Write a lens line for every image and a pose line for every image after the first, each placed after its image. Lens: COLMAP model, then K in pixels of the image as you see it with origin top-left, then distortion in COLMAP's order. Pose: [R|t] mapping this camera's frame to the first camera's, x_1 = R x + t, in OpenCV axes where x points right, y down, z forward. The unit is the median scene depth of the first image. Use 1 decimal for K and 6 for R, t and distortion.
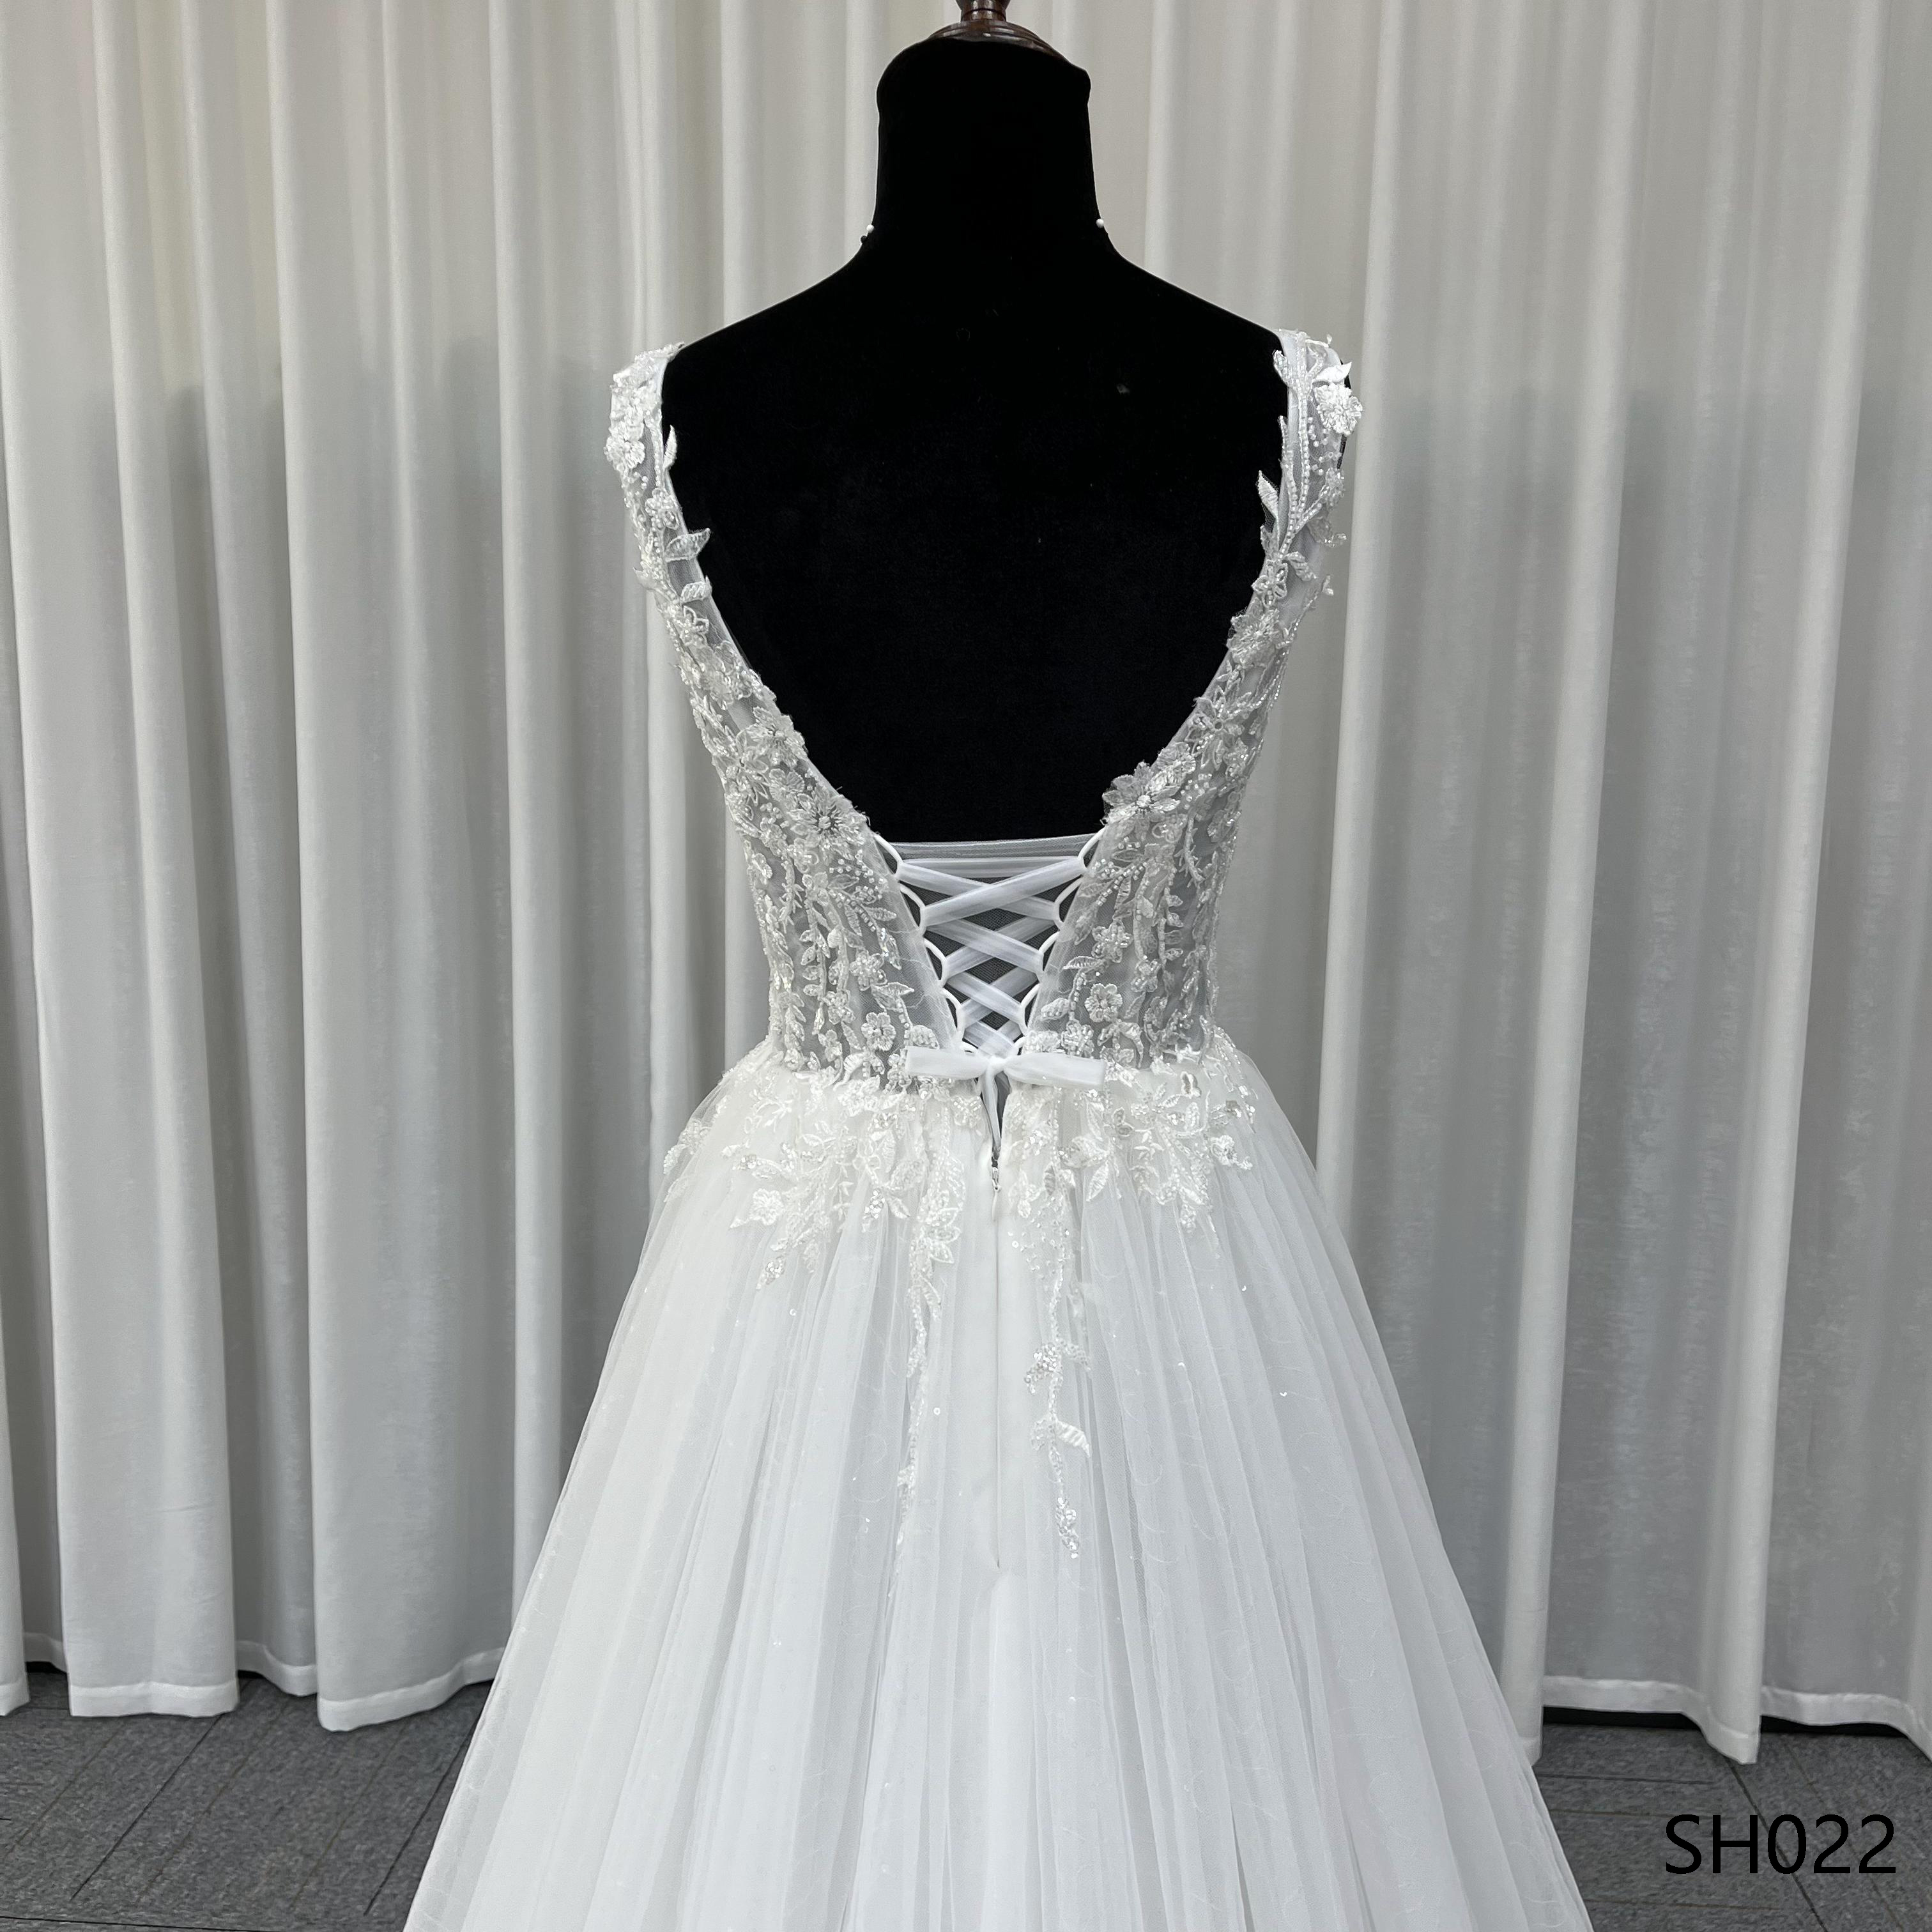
lens RADIAL K [[1969.8, 0, 945.0], [0, 1969.8, 978.8], [0, 0, 1]] dist [0.023203, -0.020145]
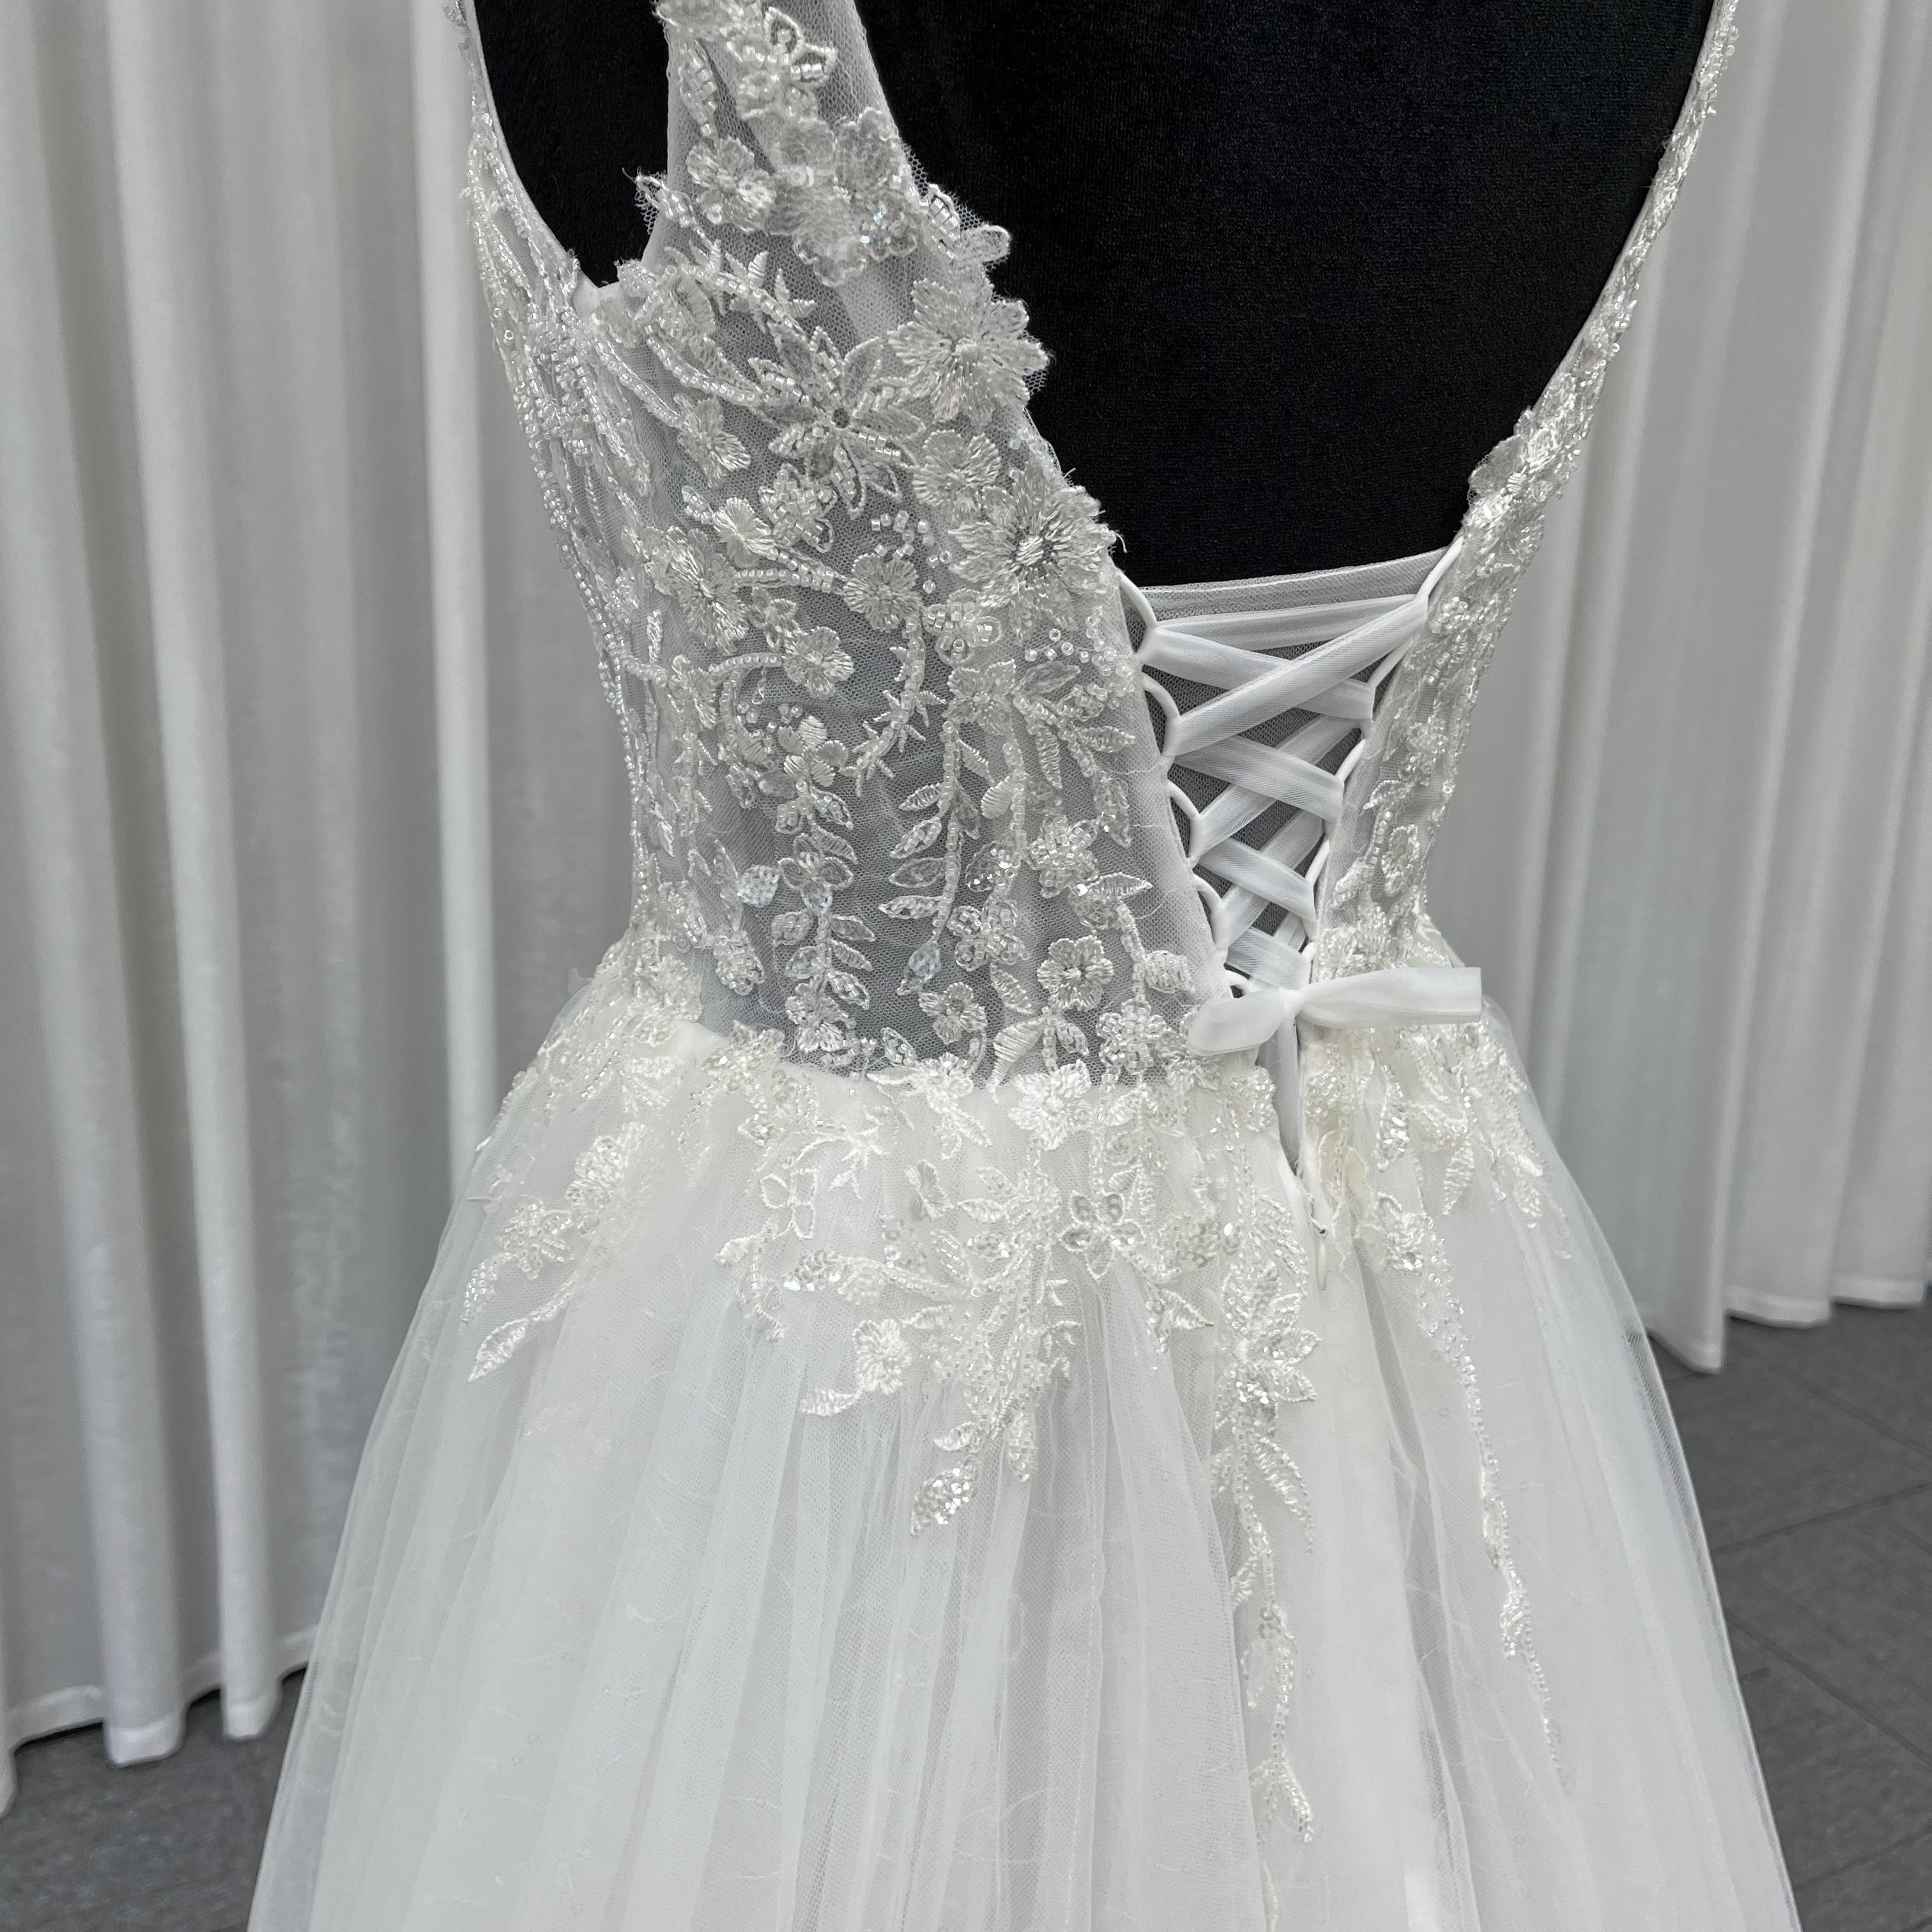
lens RADIAL K [[2003.0, 0, 937.1], [0, 2003.0, 989.5], [0, 0, 1]] dist [0.074792, -0.017797]
pose [[0.822583, -0.160990, 0.545380, -0.345119], [0.083682, 0.982916, 0.163931, -0.056206], [-0.562454, -0.089209, 0.822002, 0.606442]]
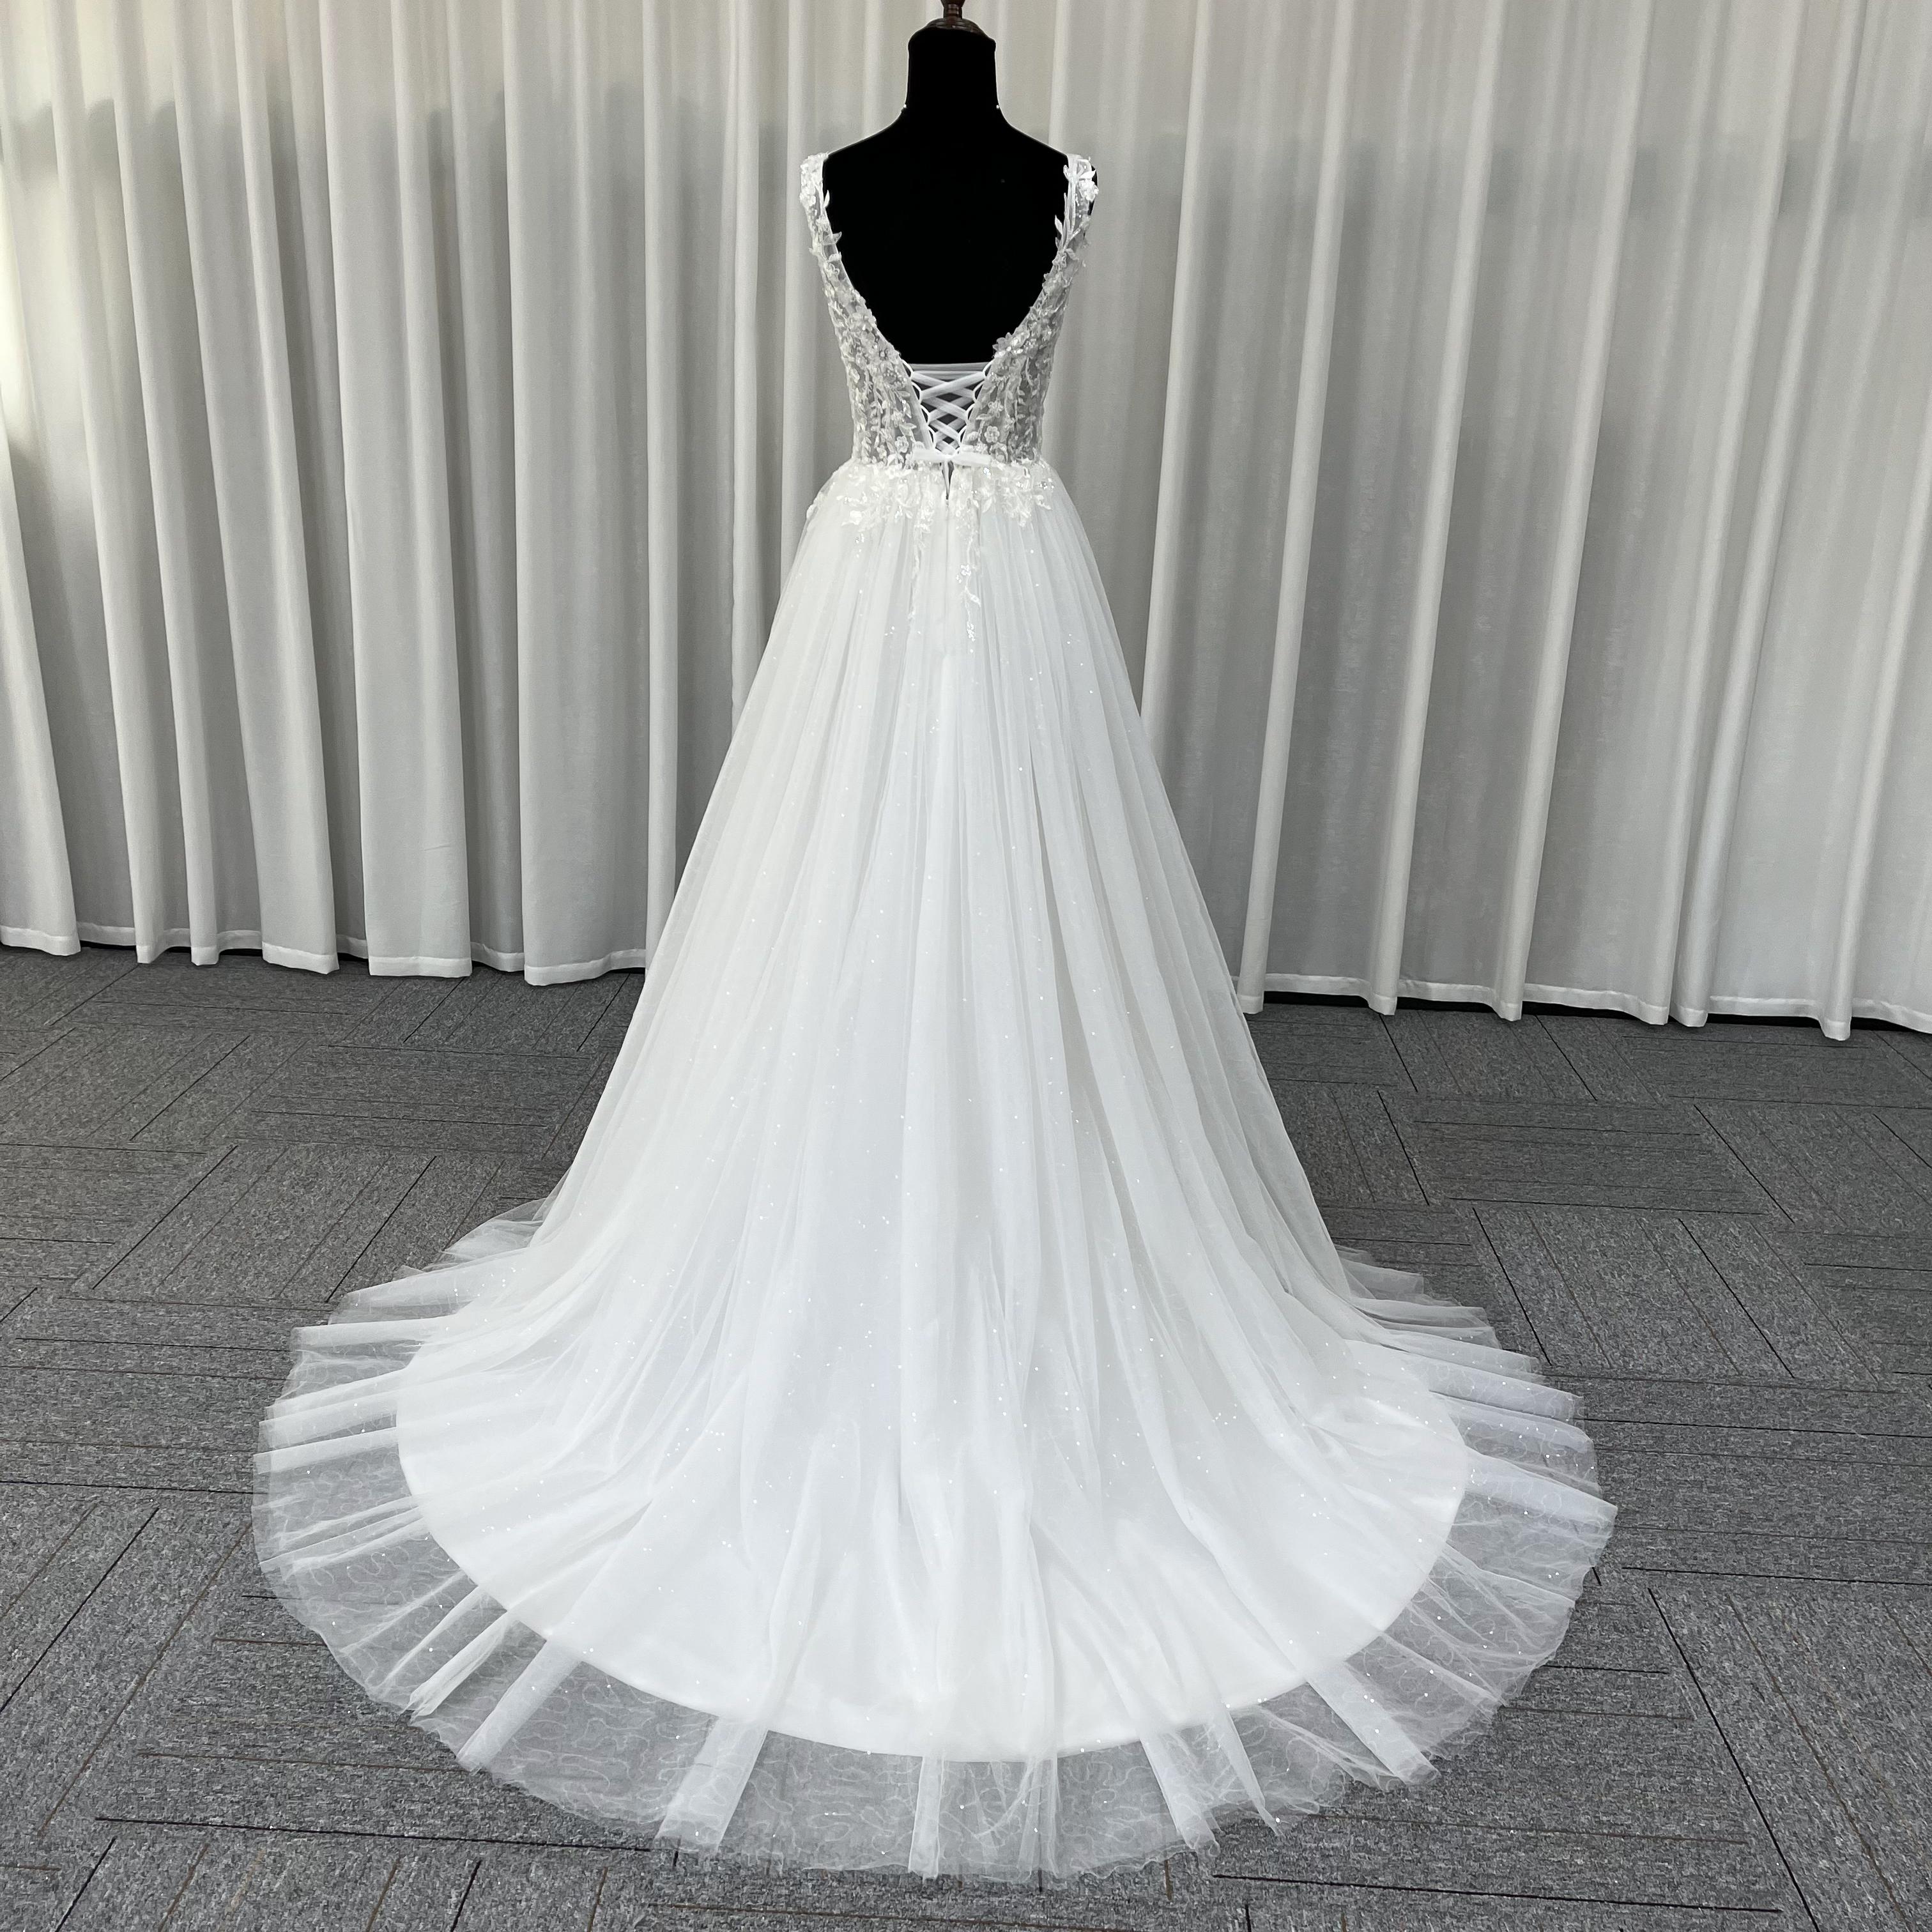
lens RADIAL K [[1977.4, 0, 952.2], [0, 1977.4, 997.1], [0, 0, 1]] dist [0.092578, -0.193176]
pose [[0.999413, 0.018358, 0.028923, -0.030502], [-0.022618, 0.987712, 0.154642, 0.331342], [-0.025729, -0.155205, 0.987547, -1.624973]]
